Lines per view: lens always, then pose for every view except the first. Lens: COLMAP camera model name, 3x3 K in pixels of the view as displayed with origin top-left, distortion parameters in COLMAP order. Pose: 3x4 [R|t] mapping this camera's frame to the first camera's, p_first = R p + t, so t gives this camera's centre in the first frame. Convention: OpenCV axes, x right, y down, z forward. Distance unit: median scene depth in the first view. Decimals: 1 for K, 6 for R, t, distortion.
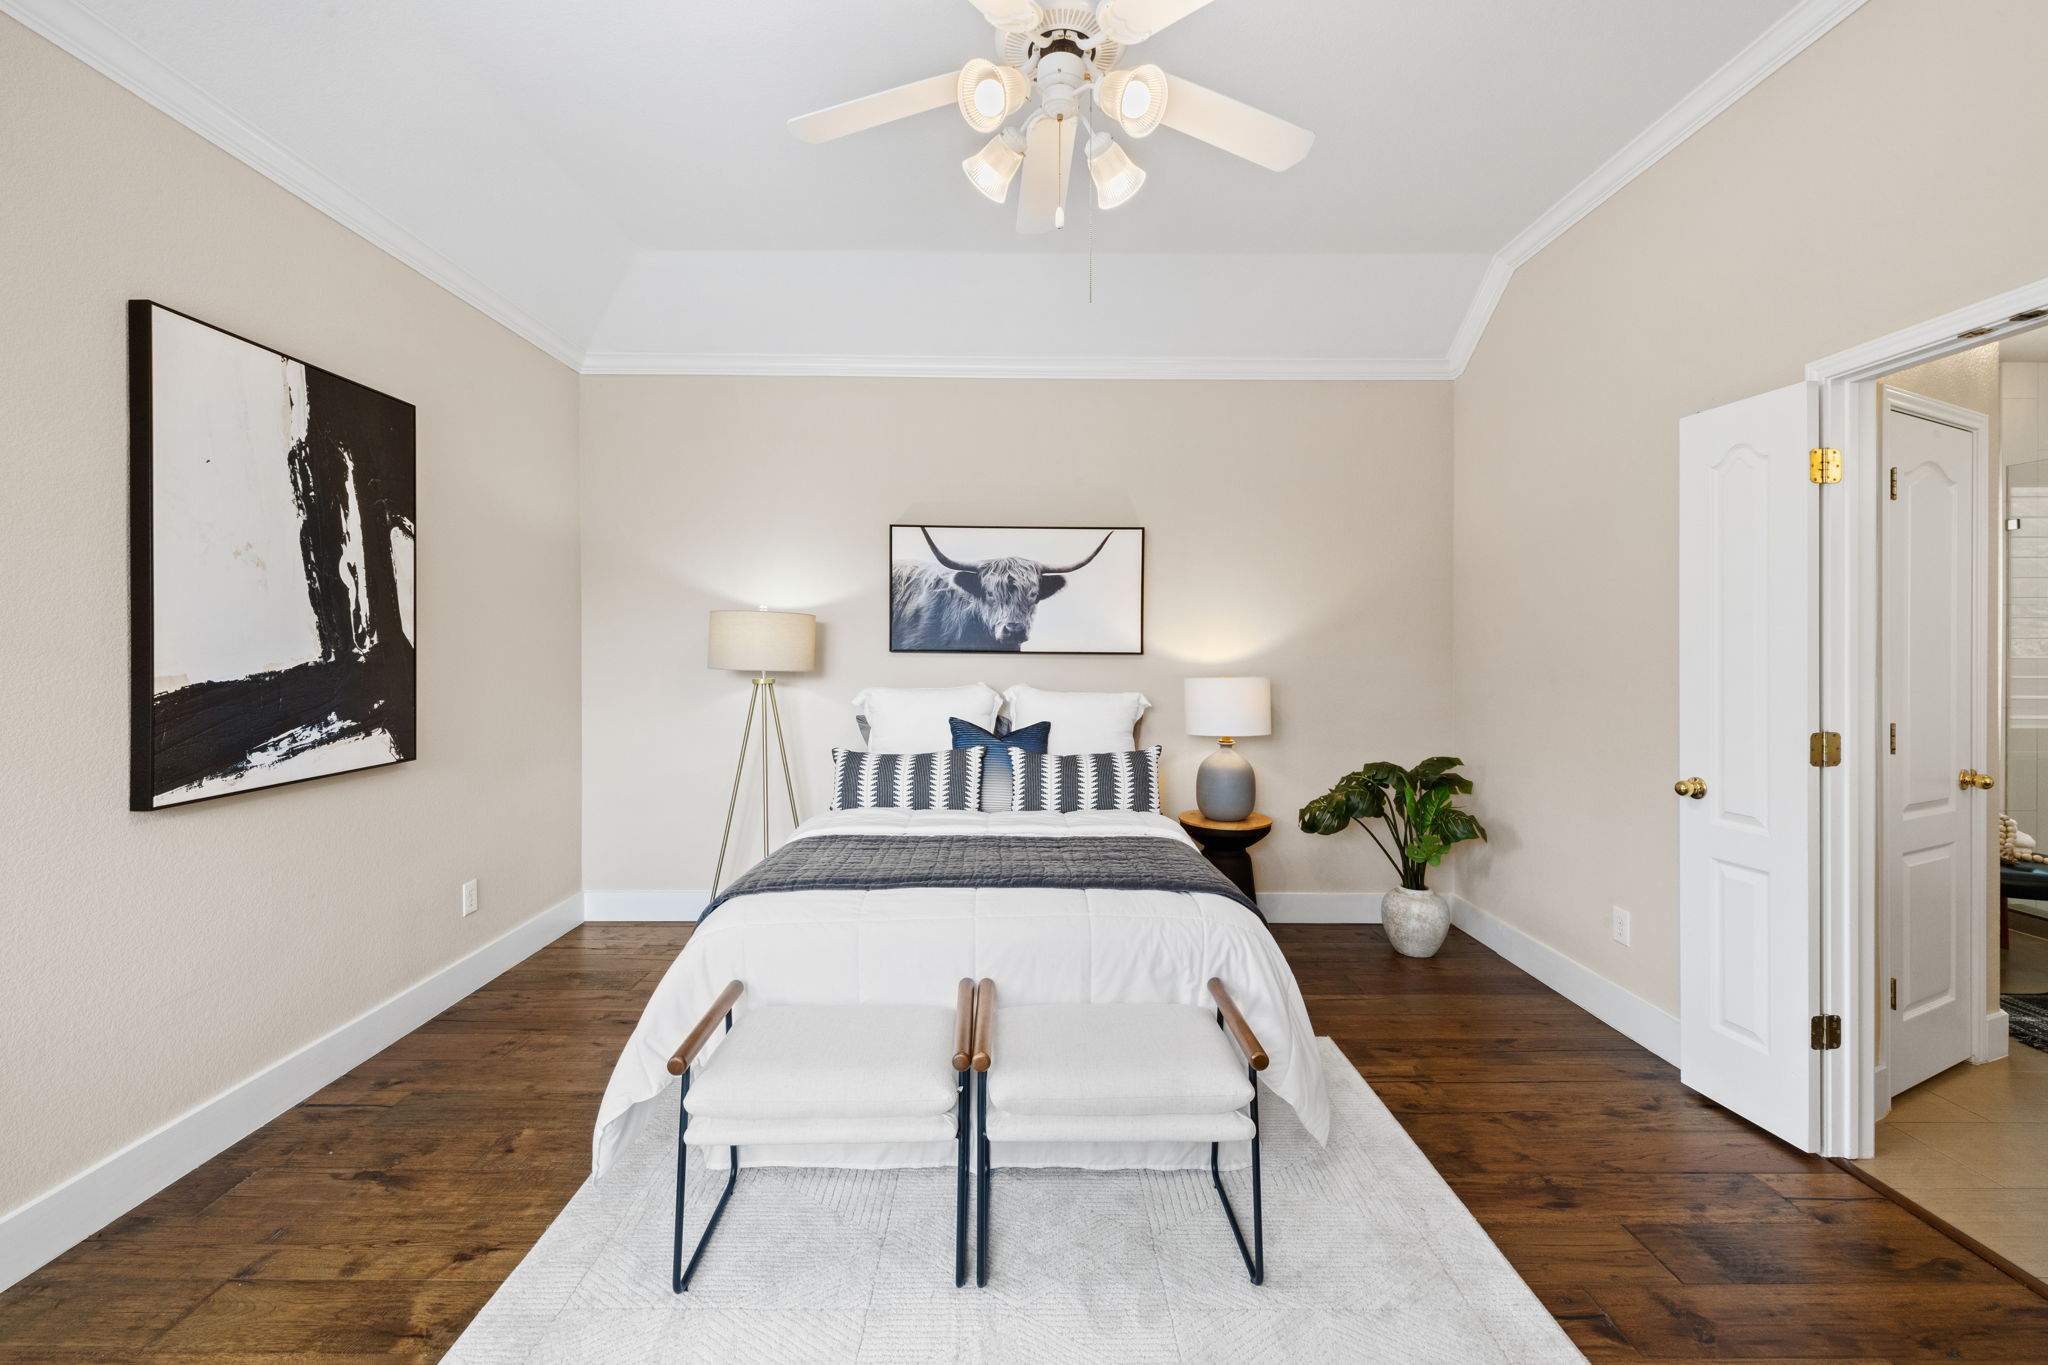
lens RADIAL K [[858.8, 0, 1020.1], [0, 858.8, 648.7], [0, 0, 1]] dist [-0.000291, 0.000384]
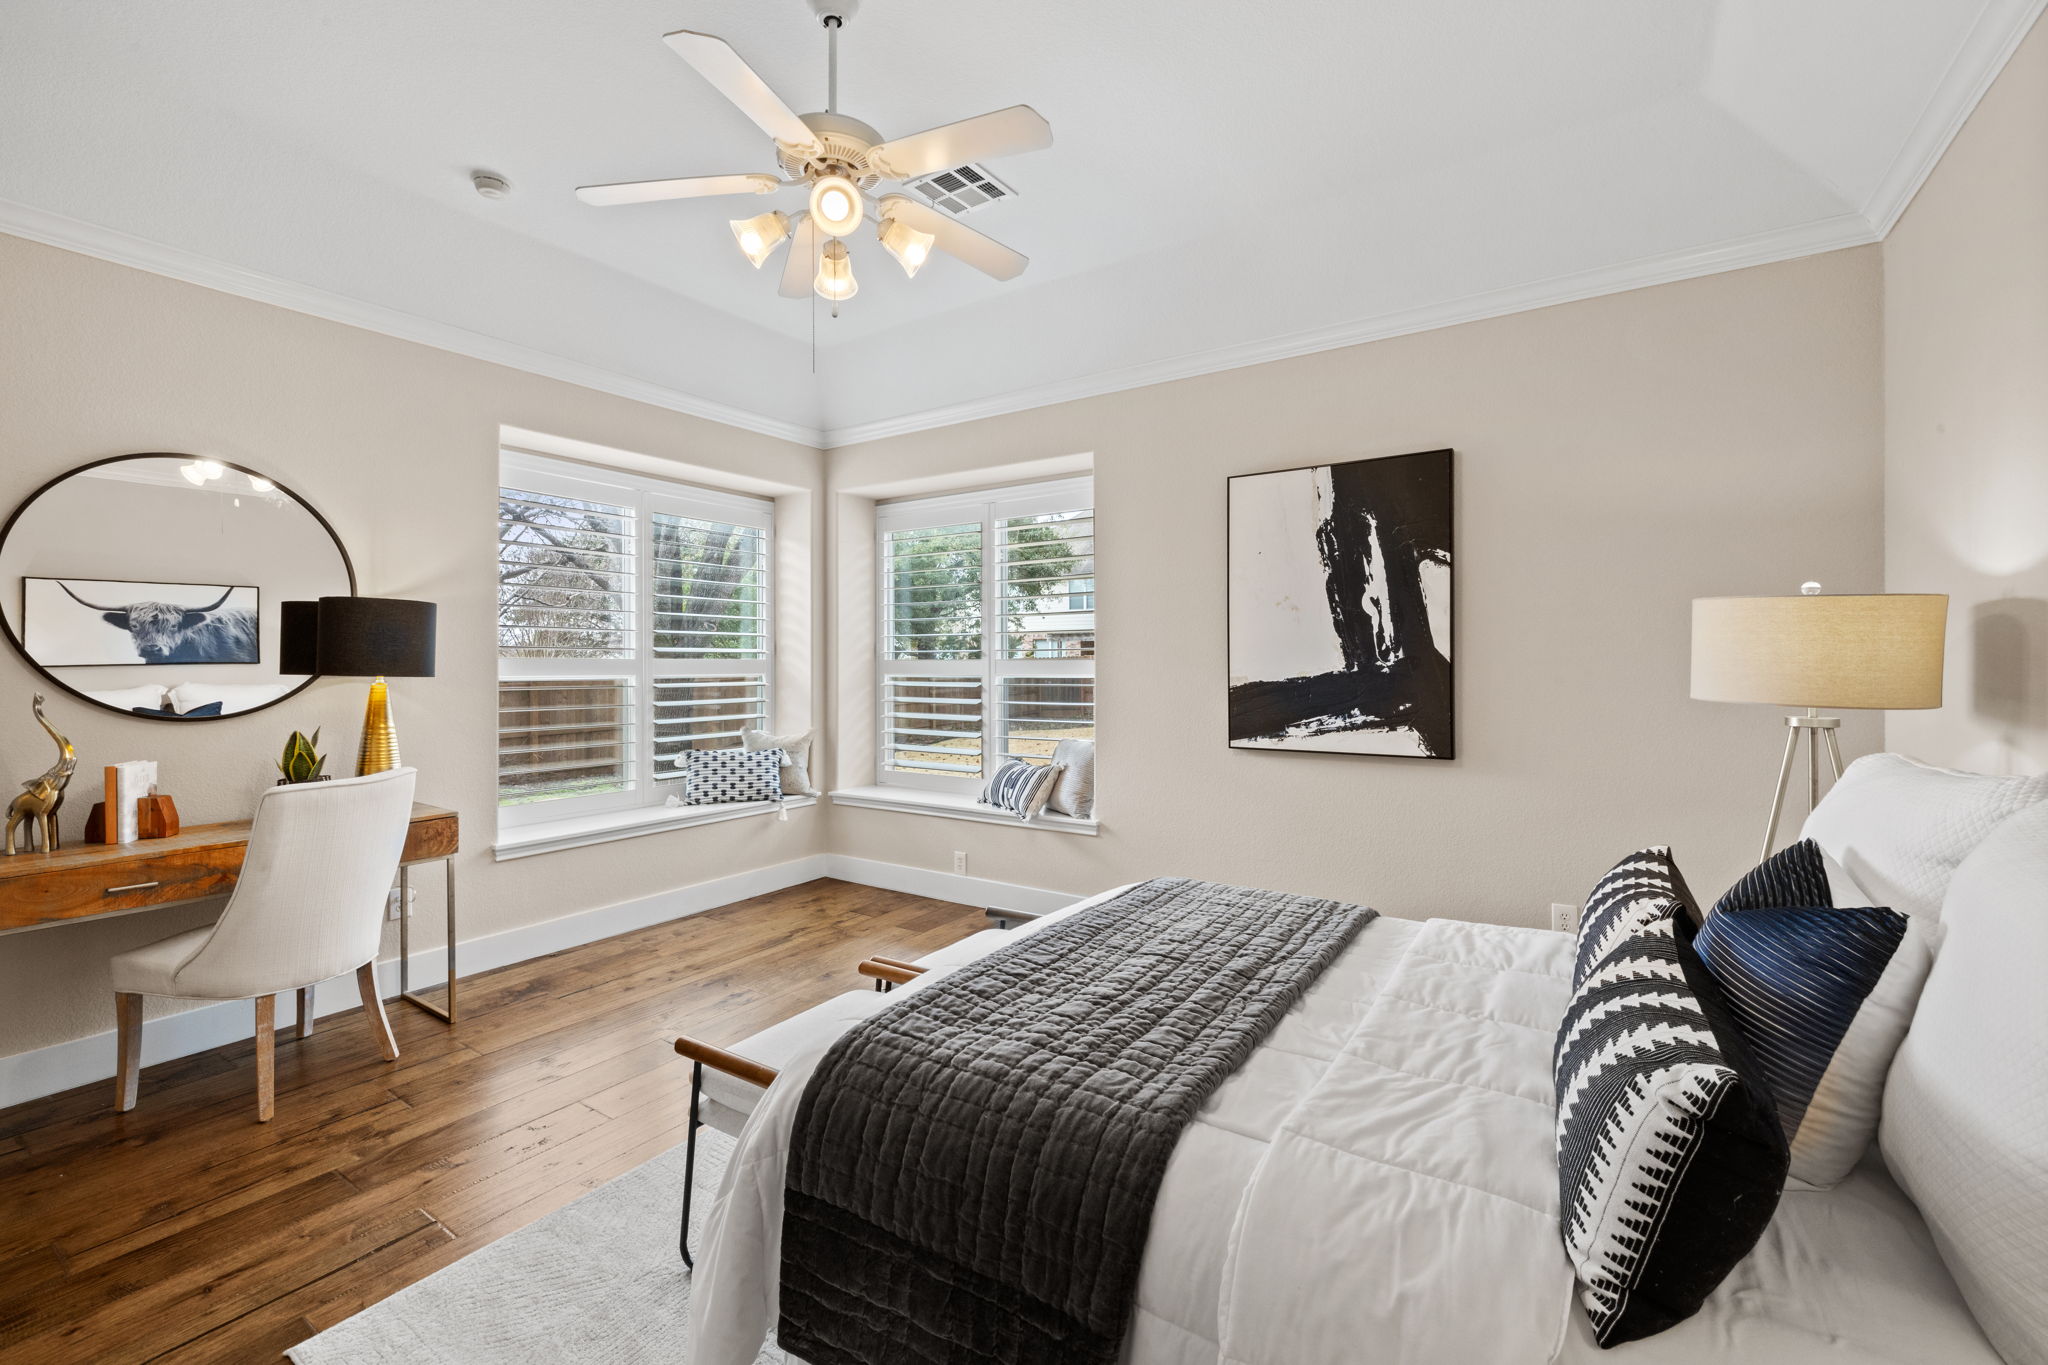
lens RADIAL K [[864.9, 0, 1028.7], [0, 864.9, 665.7], [0, 0, 1]] dist [-0.000702, 0.000065]
pose [[-0.558663, 0.002645, -0.829390, 0.592495], [-0.001334, 0.999991, 0.004088, 0.001049], [0.829393, 0.003391, -0.558655, 1.246705]]
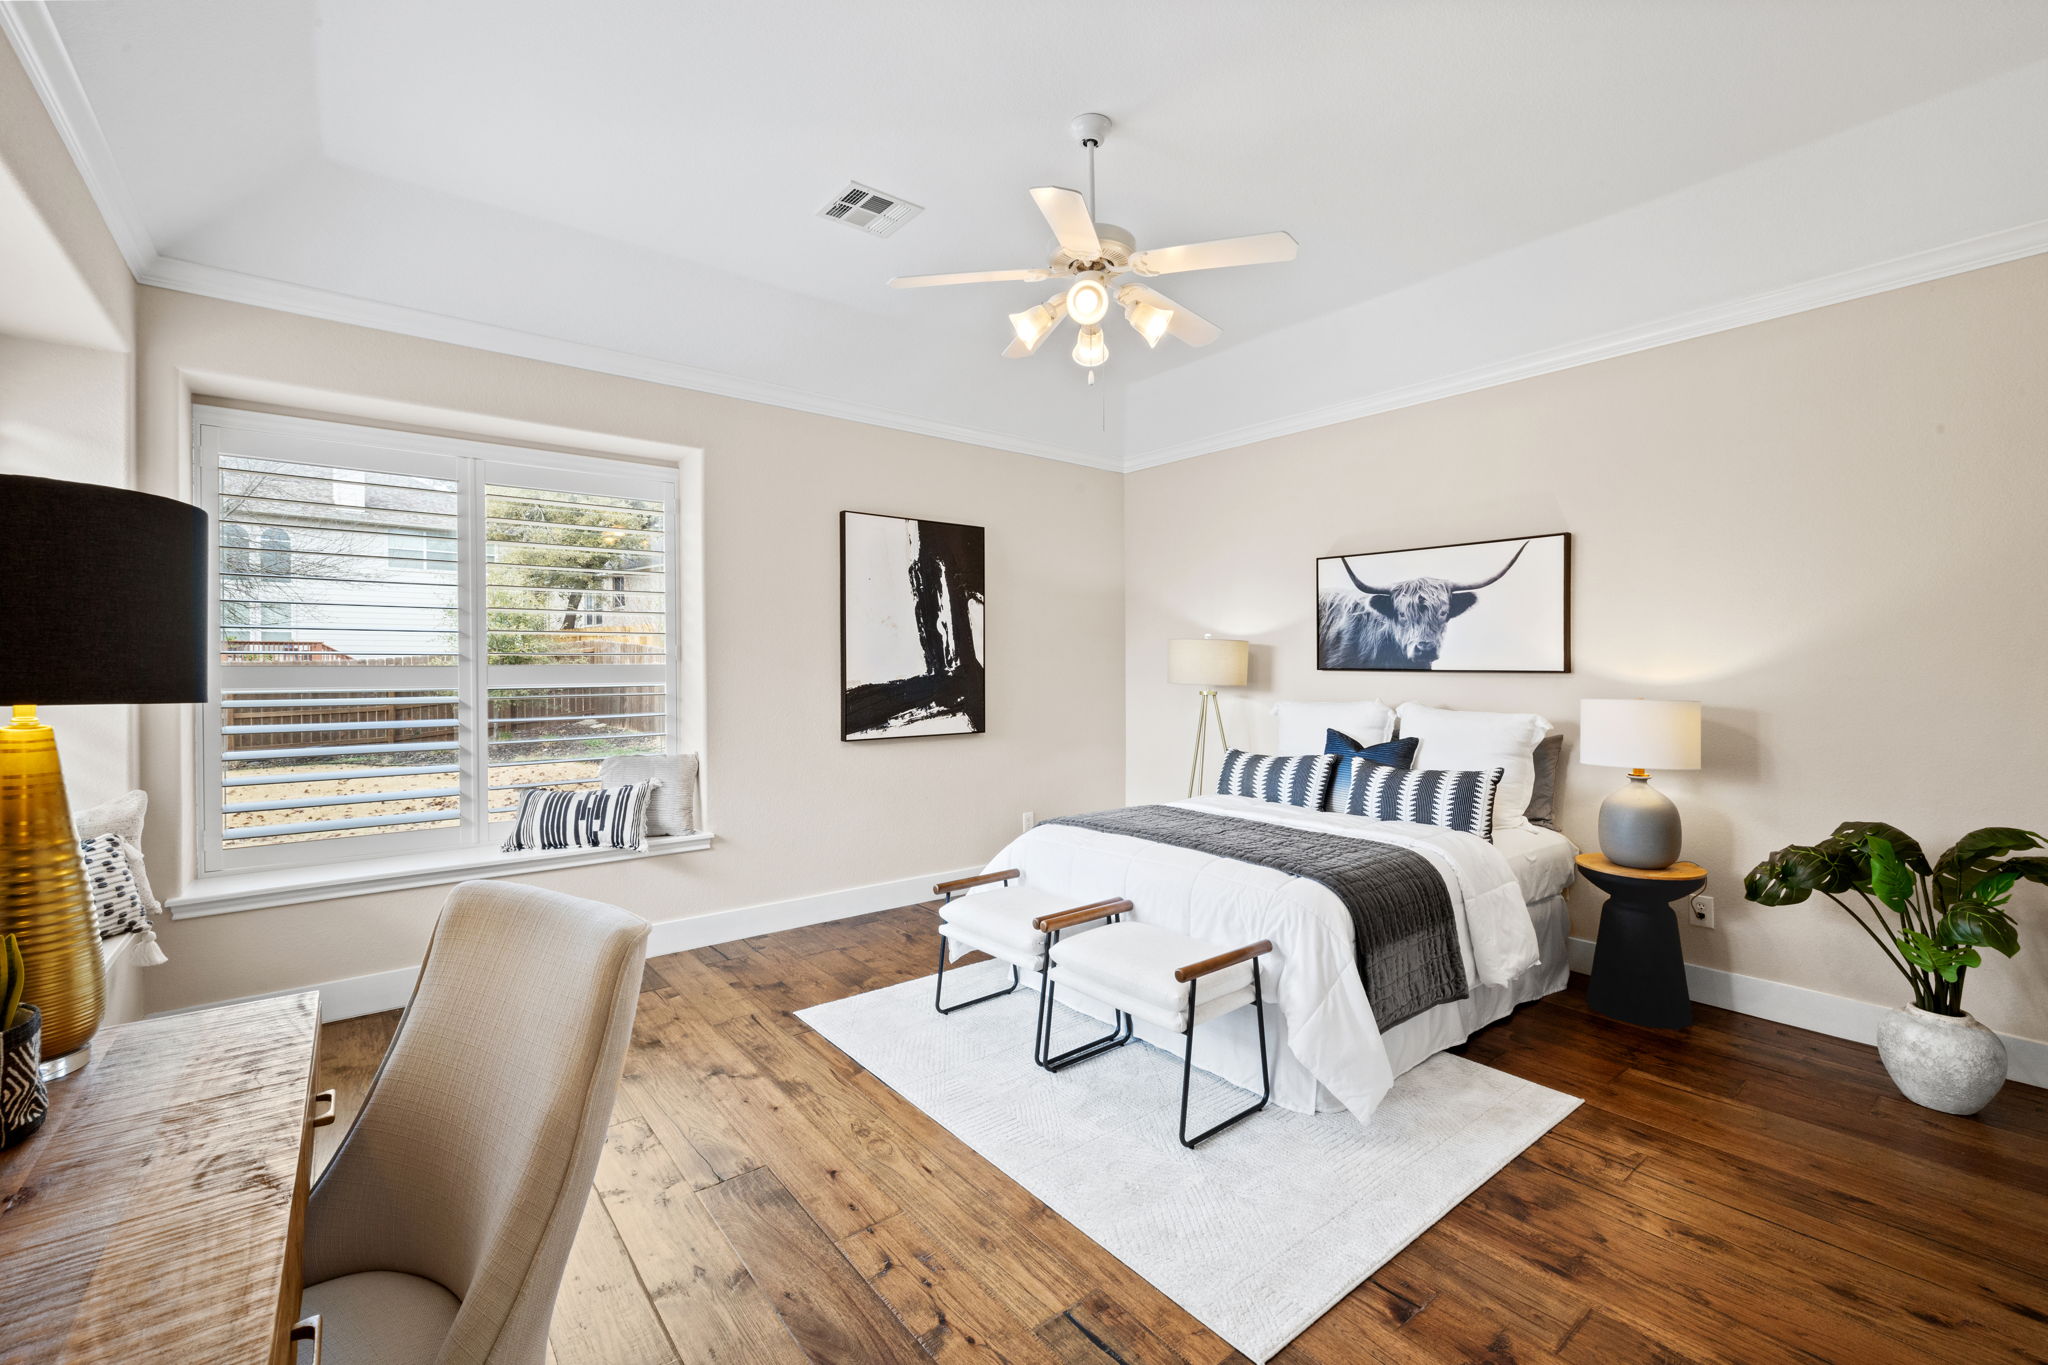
lens RADIAL K [[864.9, 0, 1028.7], [0, 864.9, 665.7], [0, 0, 1]] dist [-0.000702, 0.000065]
pose [[0.622979, -0.004442, -0.782226, 0.752944], [0.001292, 0.999988, -0.004650, 0.003848], [0.782237, 0.001887, 0.622978, -0.013344]]
